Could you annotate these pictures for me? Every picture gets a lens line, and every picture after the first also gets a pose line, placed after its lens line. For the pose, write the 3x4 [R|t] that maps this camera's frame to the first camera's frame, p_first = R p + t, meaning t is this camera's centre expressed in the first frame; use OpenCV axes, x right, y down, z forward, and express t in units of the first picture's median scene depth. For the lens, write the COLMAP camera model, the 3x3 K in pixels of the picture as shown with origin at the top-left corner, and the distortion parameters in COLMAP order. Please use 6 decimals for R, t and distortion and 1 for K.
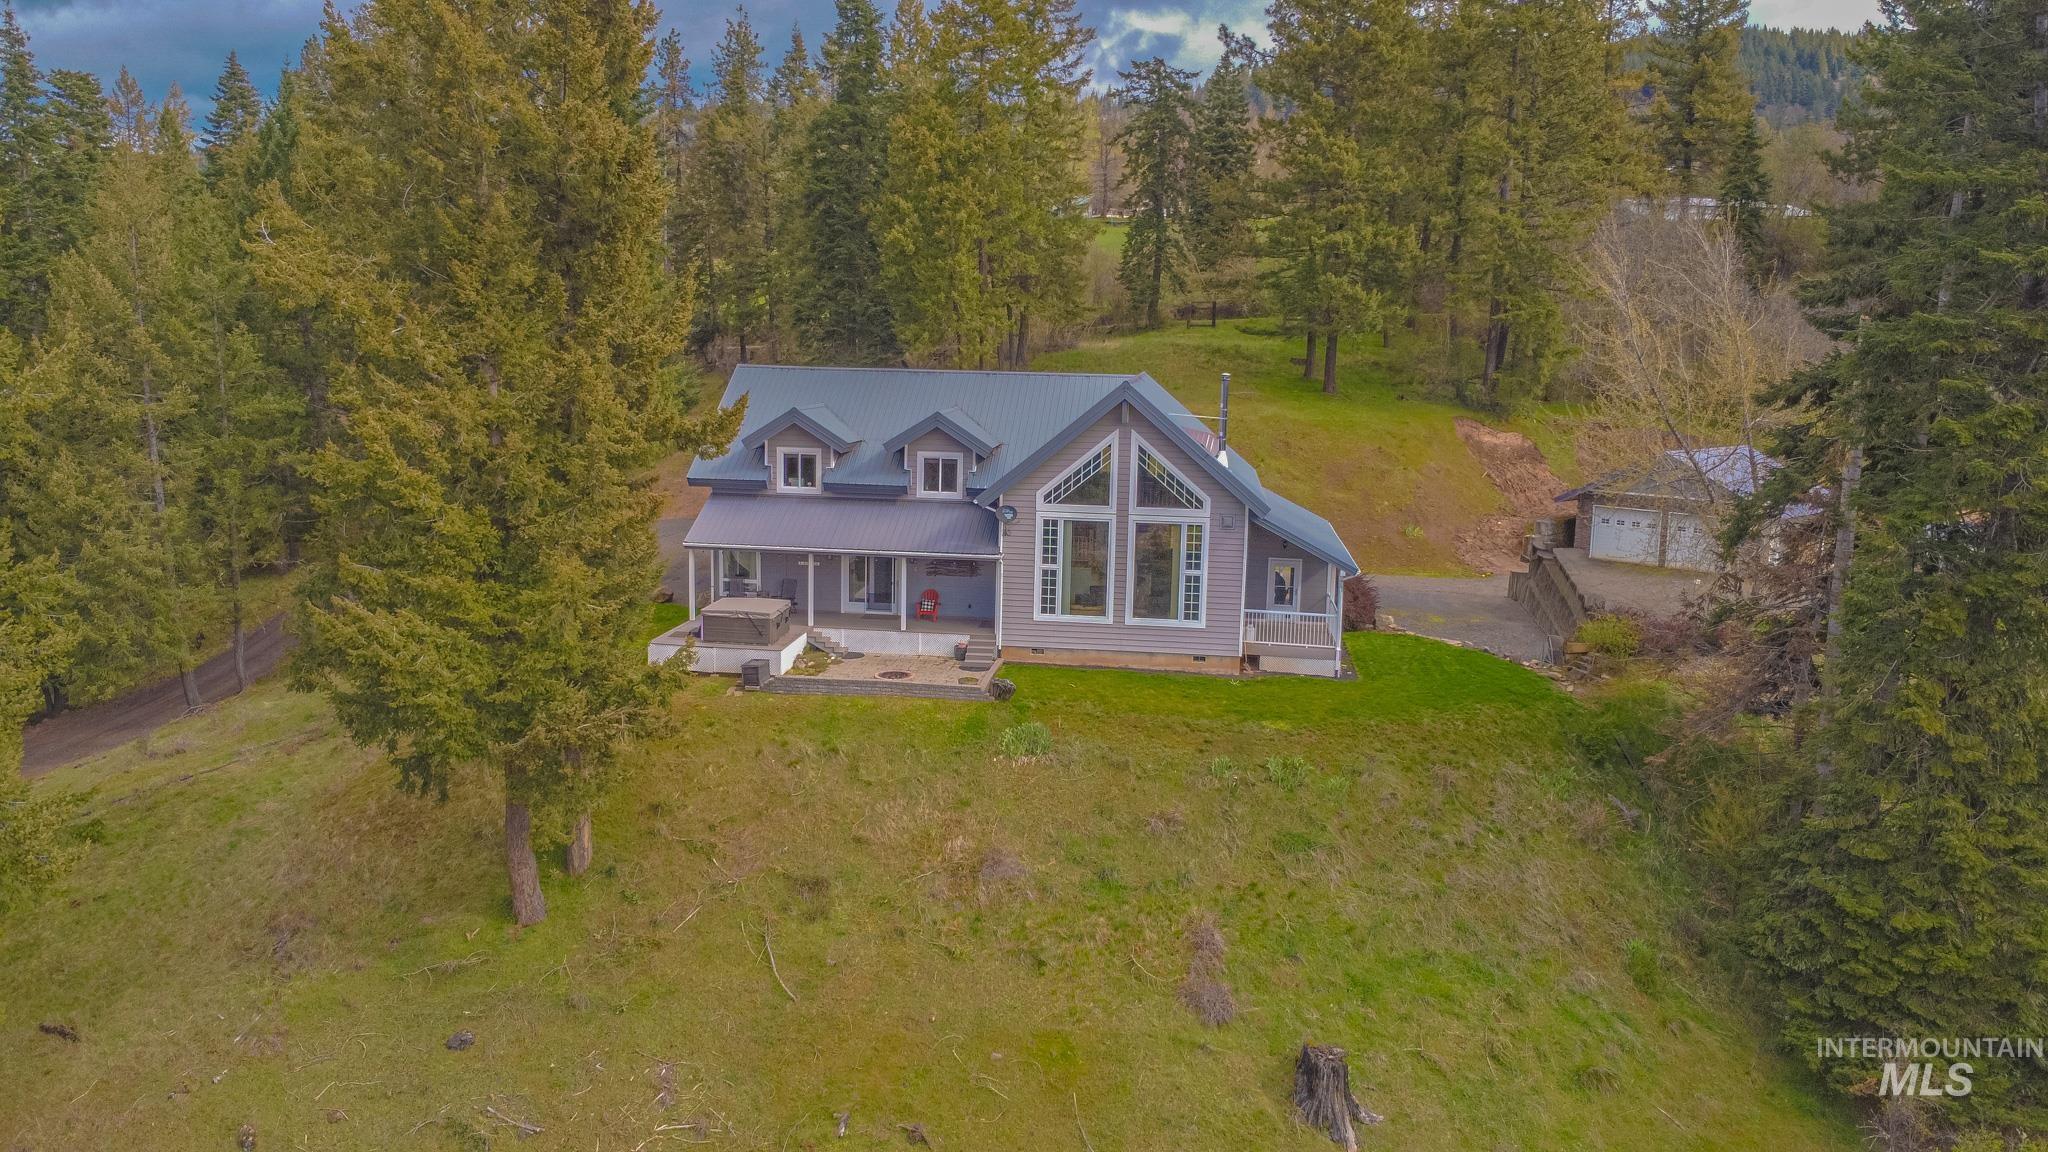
lens RADIAL K [[1519.8, 0, 1020.2], [0, 1519.8, 574.9], [0, 0, 1]] dist [-0.000901, -0.001344]
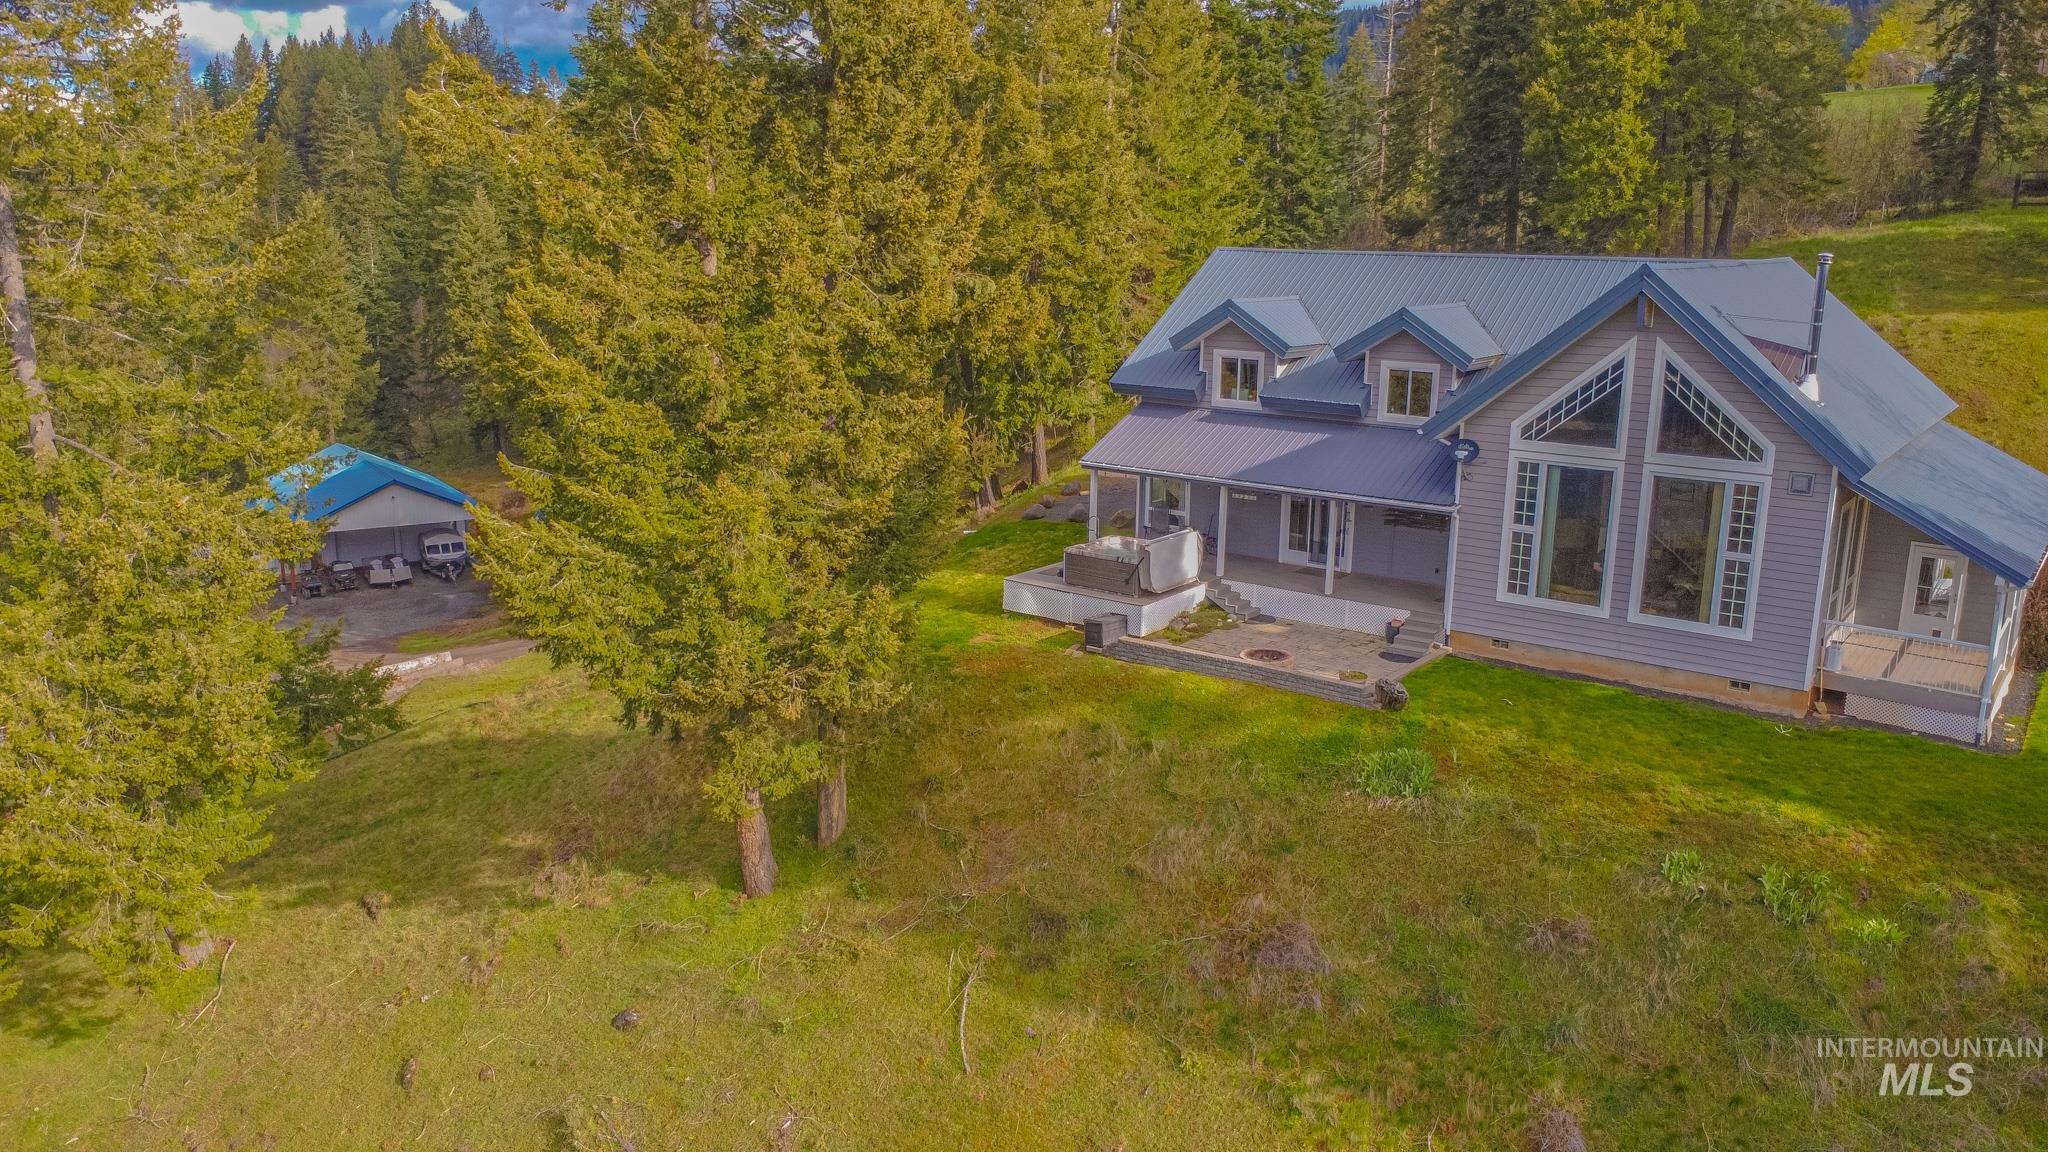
lens RADIAL K [[1519.8, 0, 1023.0], [0, 1519.8, 579.0], [0, 0, 1]] dist [-0.000901, -0.001344]
pose [[0.866469, 0.103349, -0.488417, 0.167792], [-0.071376, 0.993932, 0.083691, -0.025011], [0.494103, -0.037655, 0.868588, 0.267823]]
